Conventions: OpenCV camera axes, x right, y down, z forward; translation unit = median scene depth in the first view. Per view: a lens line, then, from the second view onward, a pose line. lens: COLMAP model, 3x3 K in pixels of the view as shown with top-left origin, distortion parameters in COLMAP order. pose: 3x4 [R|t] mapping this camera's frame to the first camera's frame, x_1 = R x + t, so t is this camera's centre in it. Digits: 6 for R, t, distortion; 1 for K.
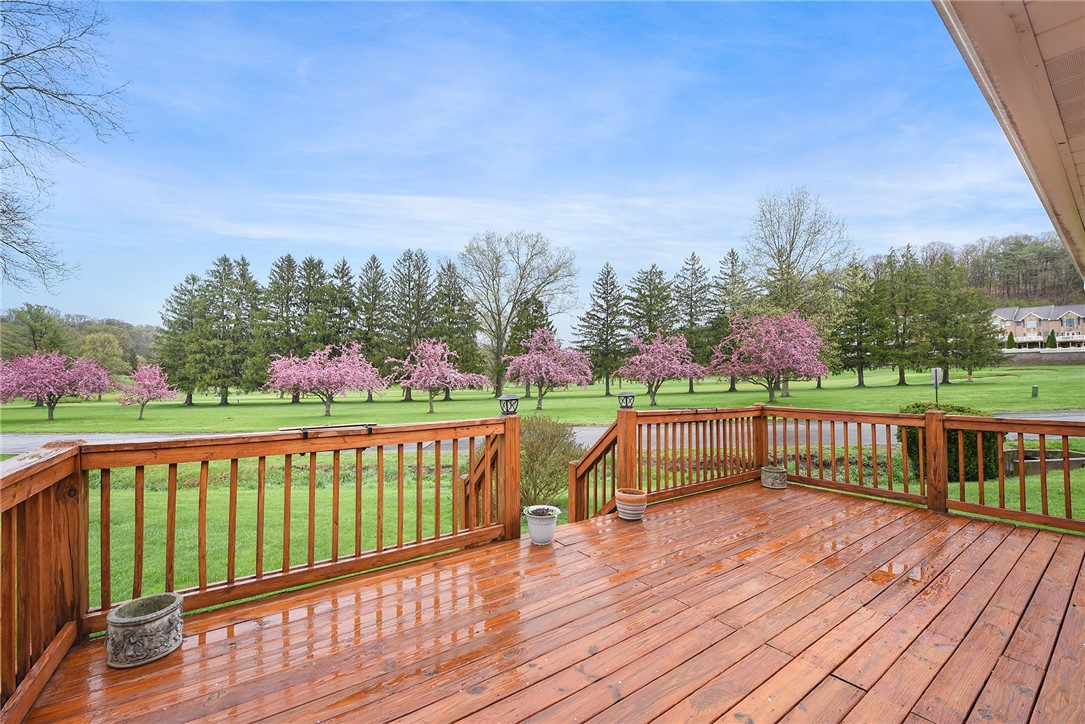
lens RADIAL K [[438.4, 0, 542.5], [0, 438.4, 362.0], [0, 0, 1]] dist [-0.002789, -0.000175]
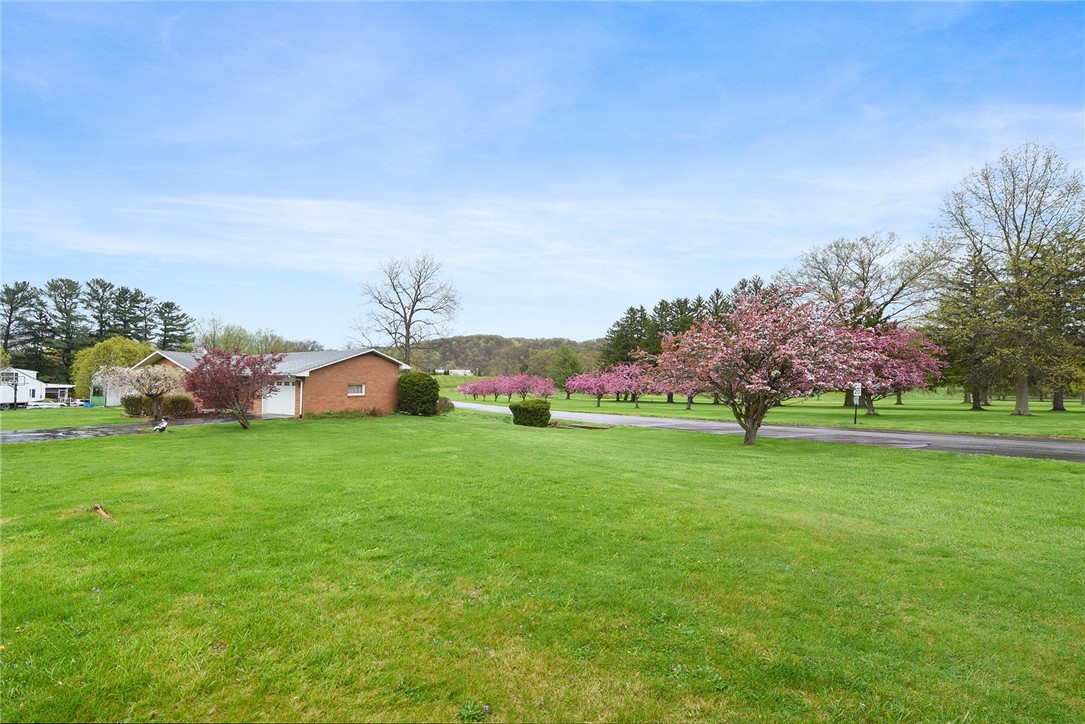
lens RADIAL K [[438.4, 0, 542.5], [0, 438.4, 362.0], [0, 0, 1]] dist [-0.002789, -0.000175]
pose [[0.441733, -0.039136, -0.896293, 0.654970], [0.034403, 0.999052, -0.026668, -0.015570], [0.896487, -0.019055, 0.442660, 0.002659]]
